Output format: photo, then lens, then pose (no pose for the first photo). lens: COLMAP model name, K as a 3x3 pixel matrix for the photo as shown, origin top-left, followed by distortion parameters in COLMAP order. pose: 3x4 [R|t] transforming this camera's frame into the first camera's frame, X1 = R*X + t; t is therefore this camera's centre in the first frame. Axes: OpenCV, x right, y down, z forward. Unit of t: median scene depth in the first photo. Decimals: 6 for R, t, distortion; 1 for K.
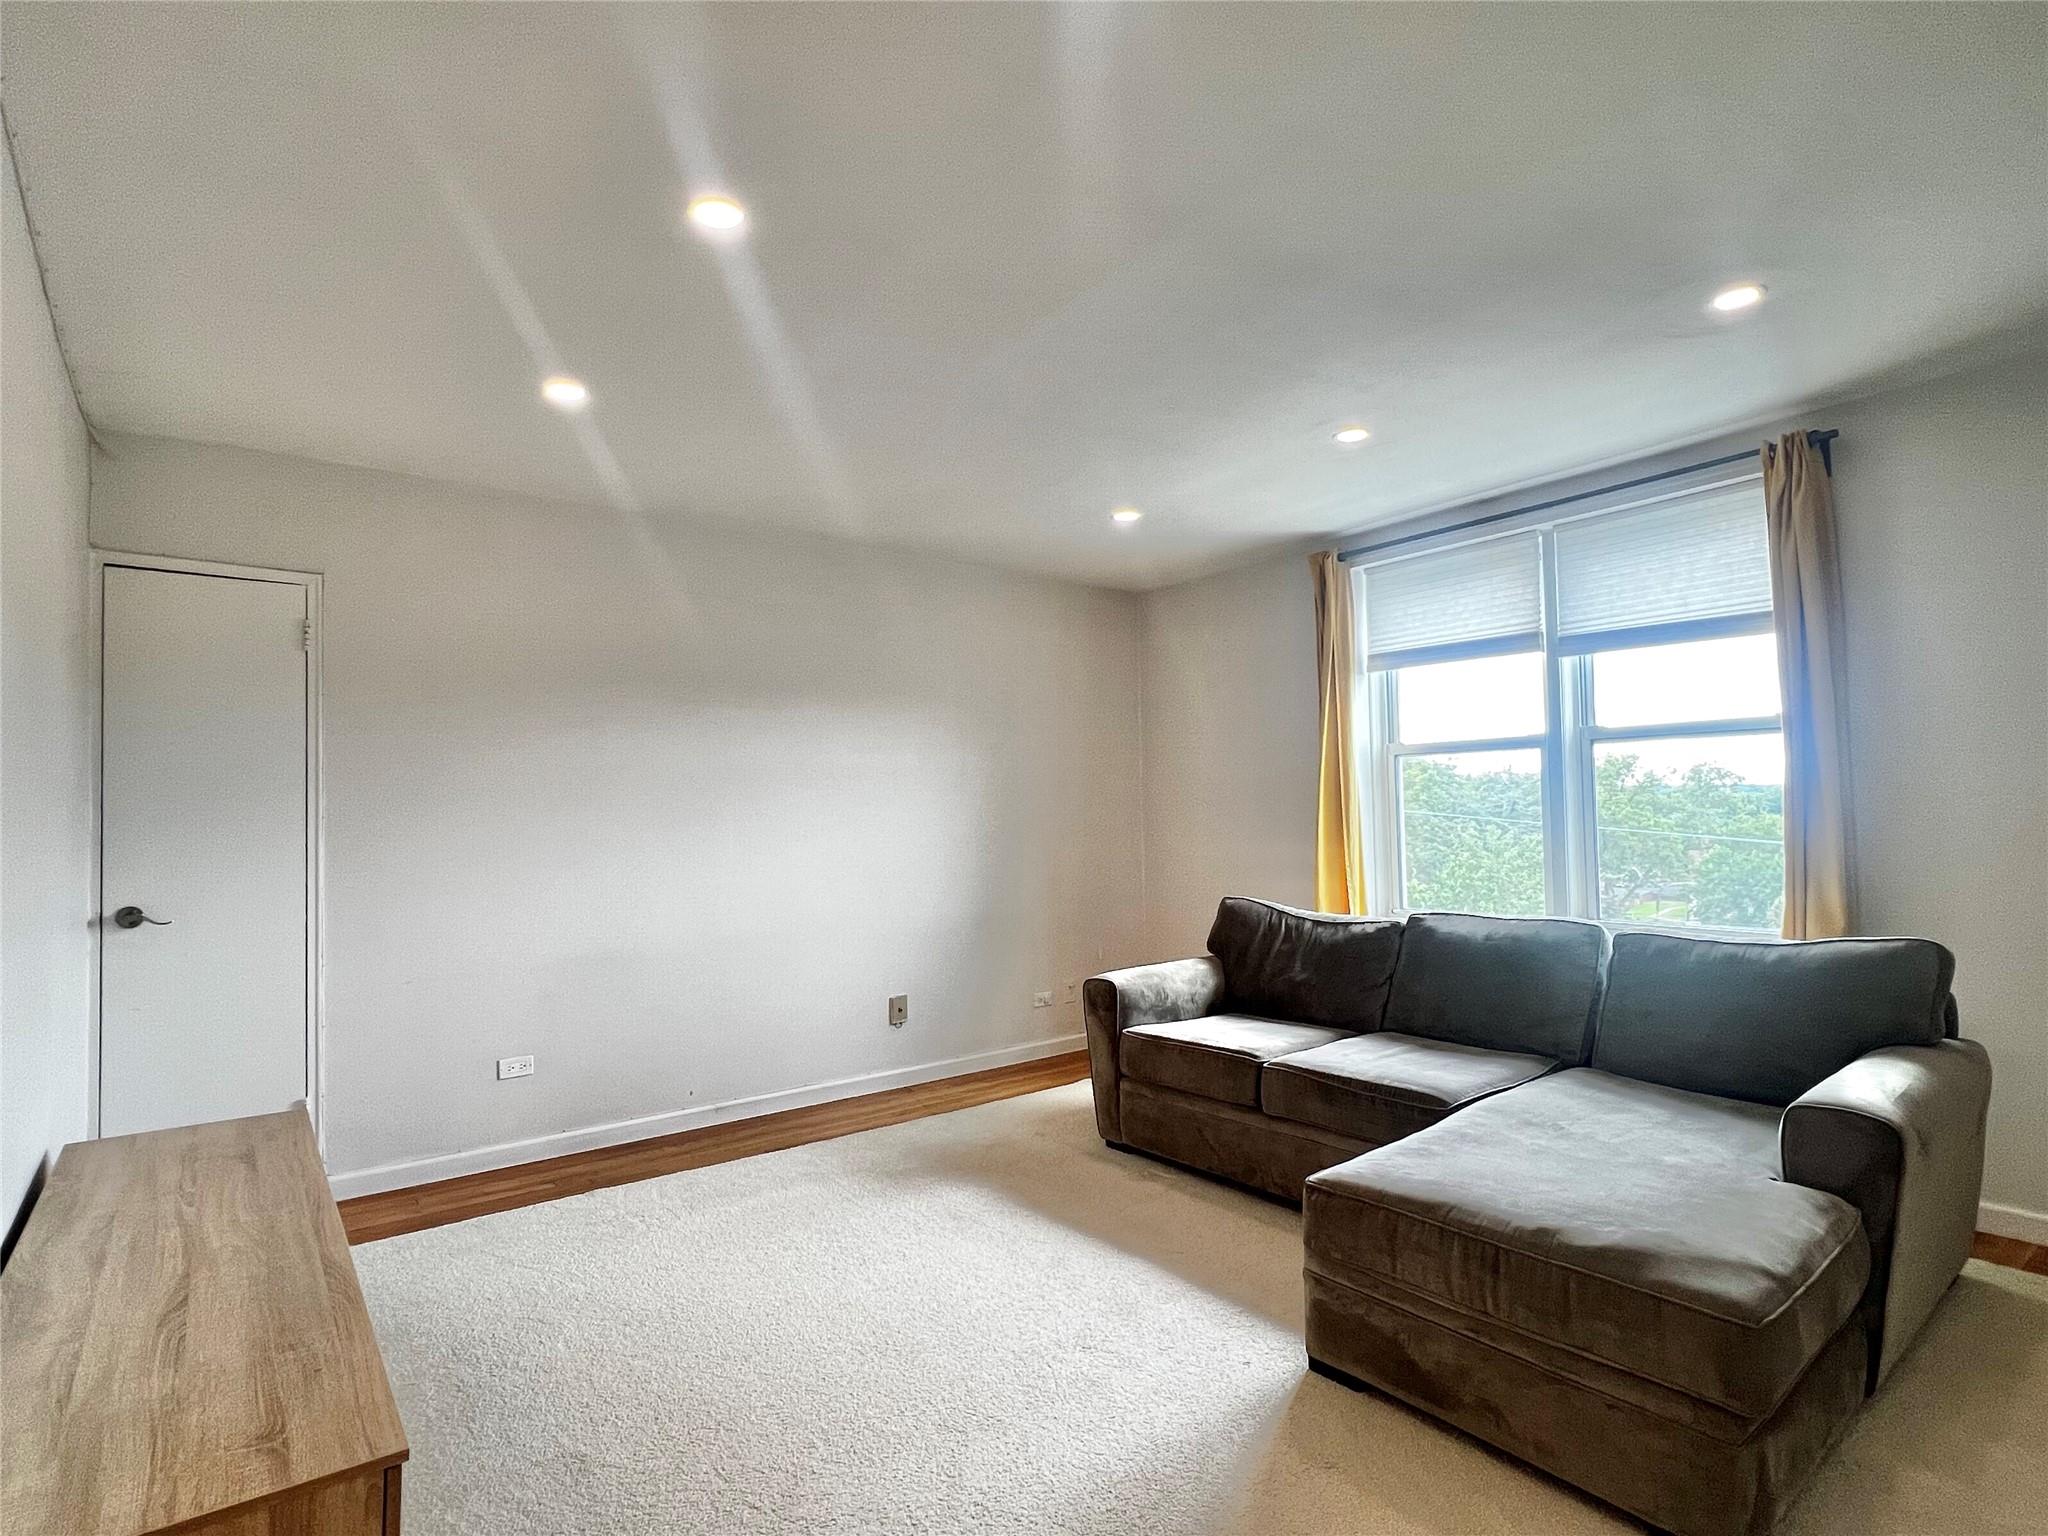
lens RADIAL K [[1045.2, 0, 1027.4], [0, 1045.2, 776.5], [0, 0, 1]] dist [-0.000083, 0.000351]
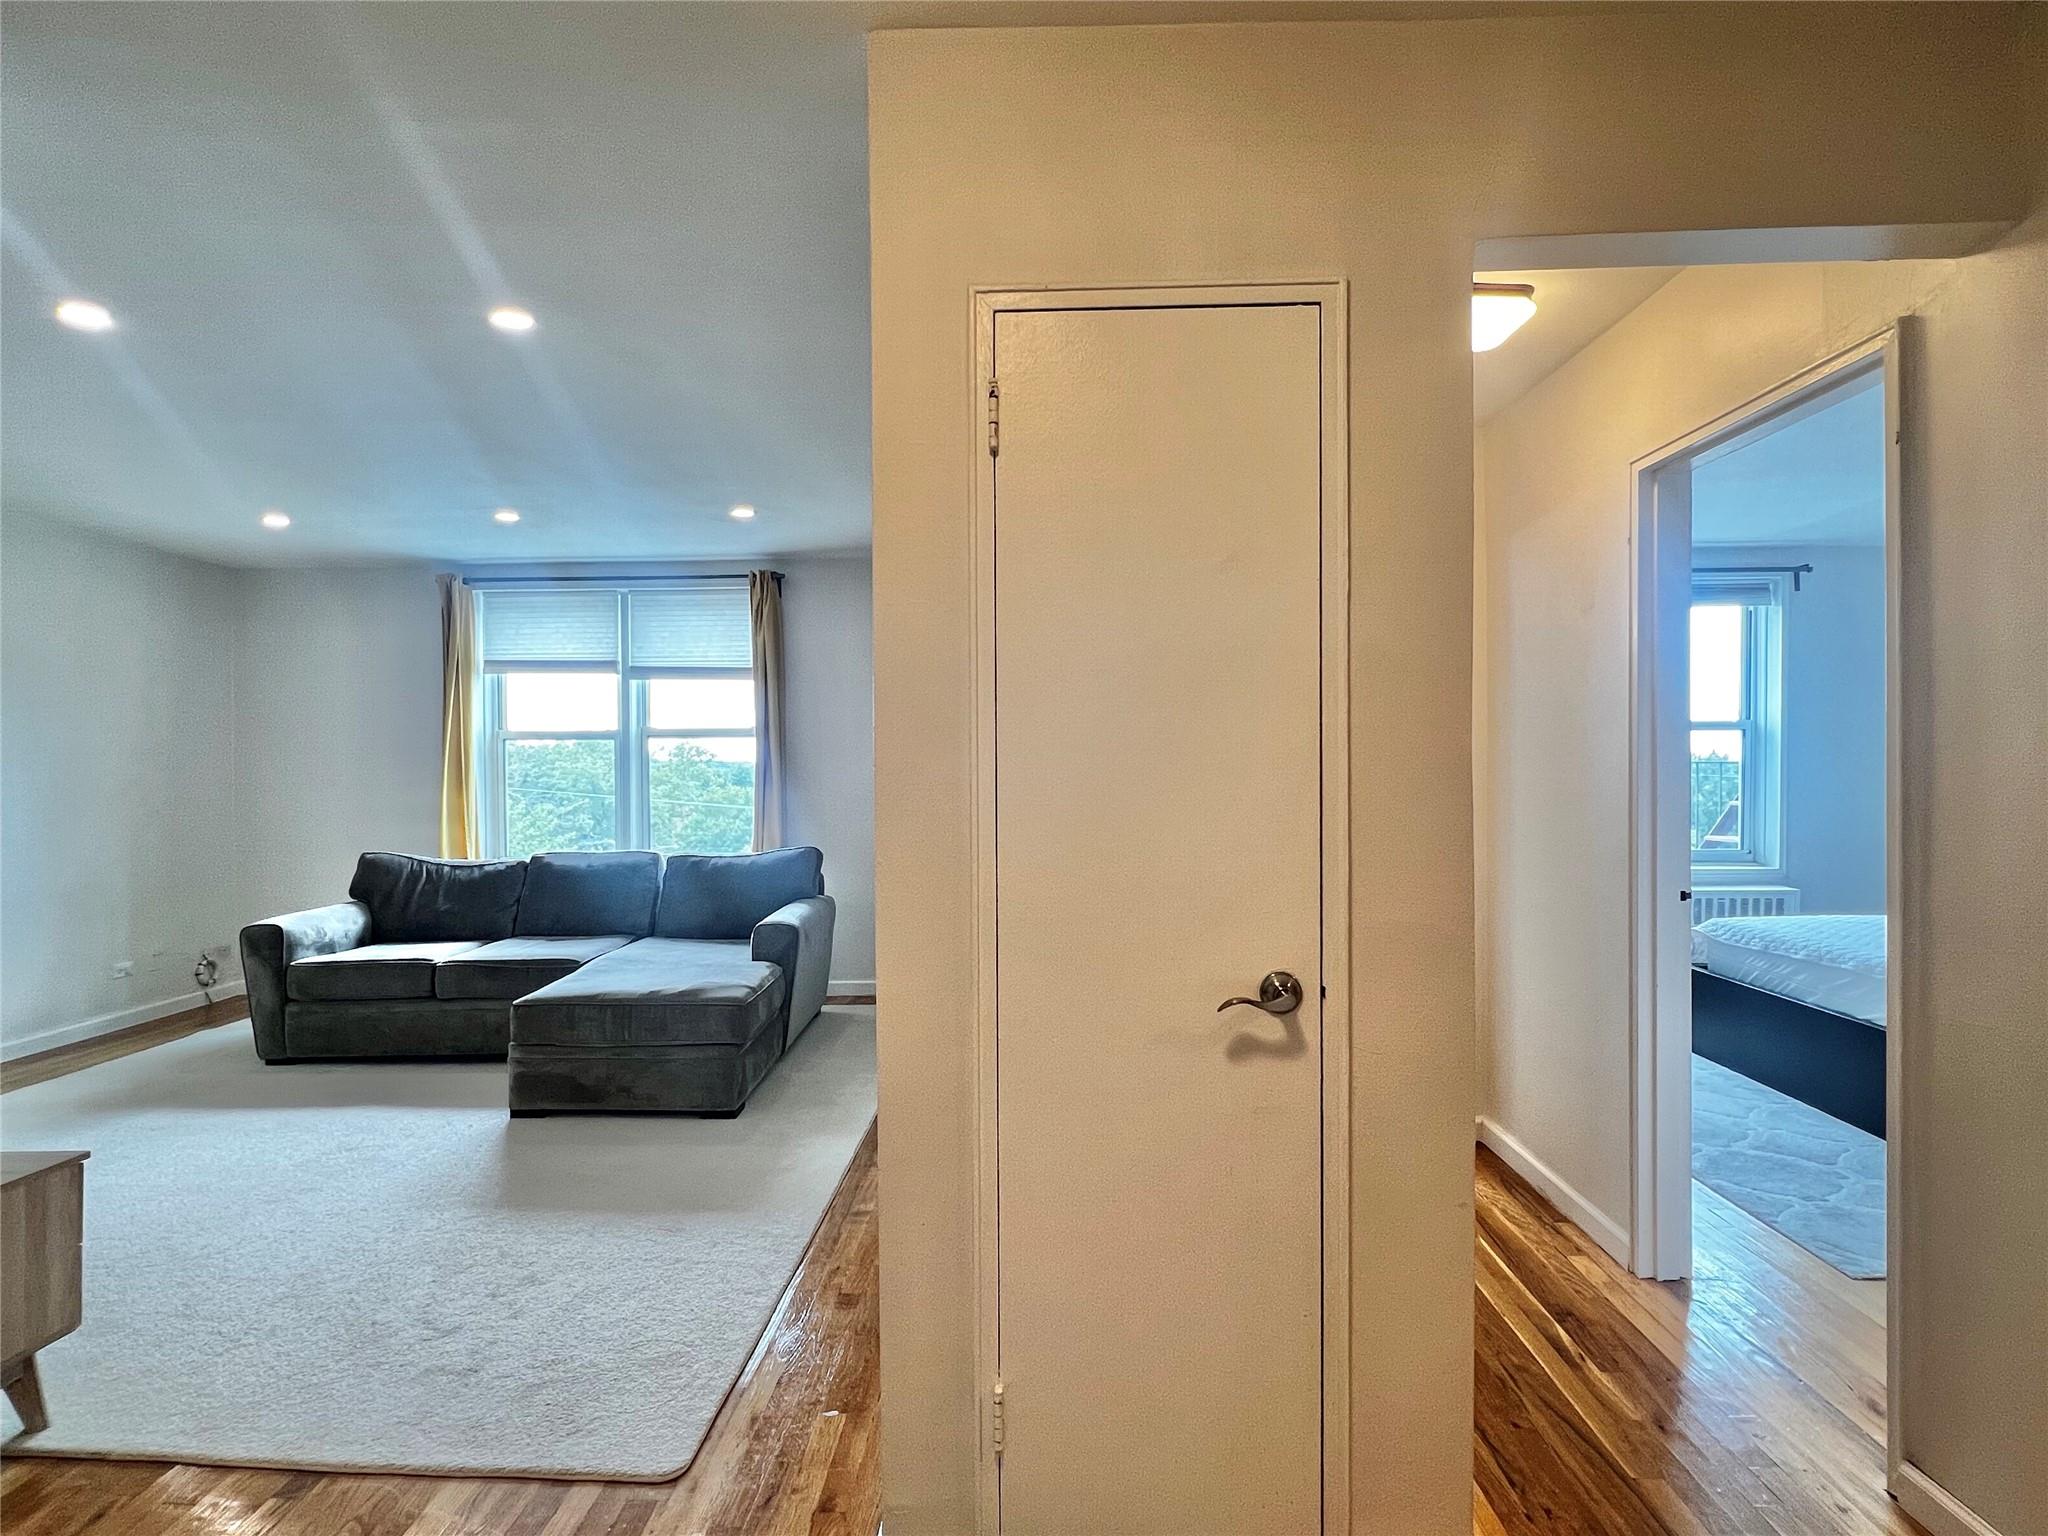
lens RADIAL K [[1045.2, 0, 1027.4], [0, 1045.2, 776.5], [0, 0, 1]] dist [-0.000083, 0.000351]
pose [[0.627497, 0.010135, 0.778553, -0.308673], [-0.031338, 0.999434, 0.012247, -0.012741], [-0.777988, -0.032084, 0.627459, -0.398688]]
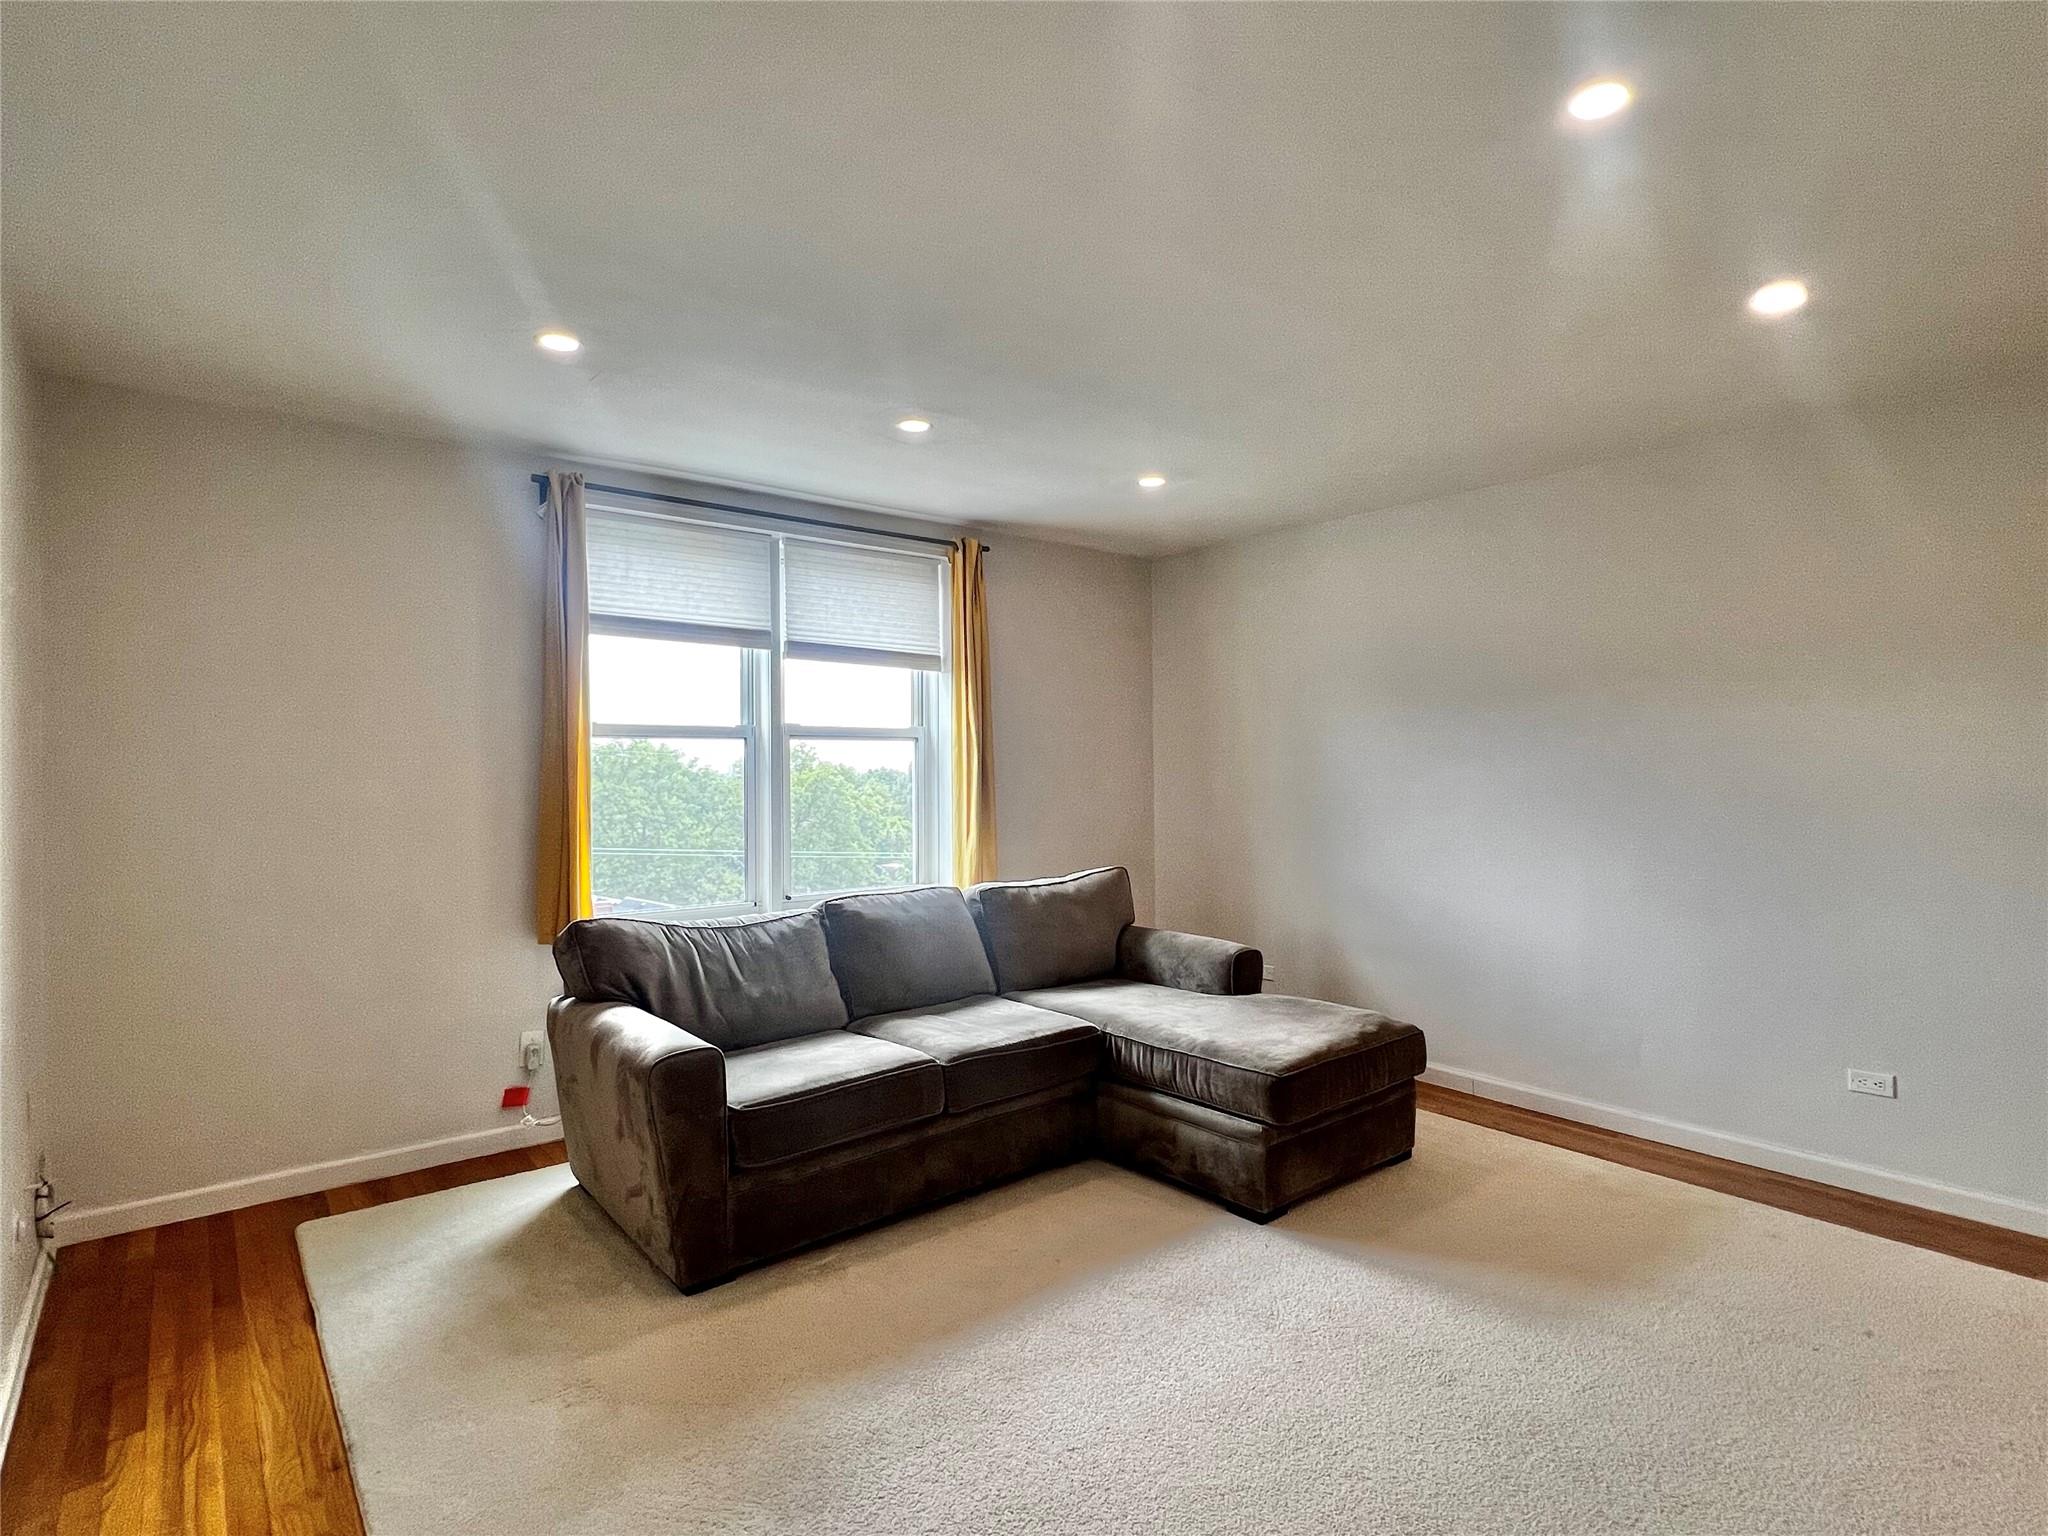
lens RADIAL K [[1045.2, 0, 1027.4], [0, 1045.2, 776.5], [0, 0, 1]] dist [-0.000083, 0.000351]
pose [[-0.033460, 0.011454, 0.999374, -0.624538], [-0.022884, 0.999663, -0.012224, 0.018491], [-0.999178, -0.023278, -0.033186, 0.821553]]
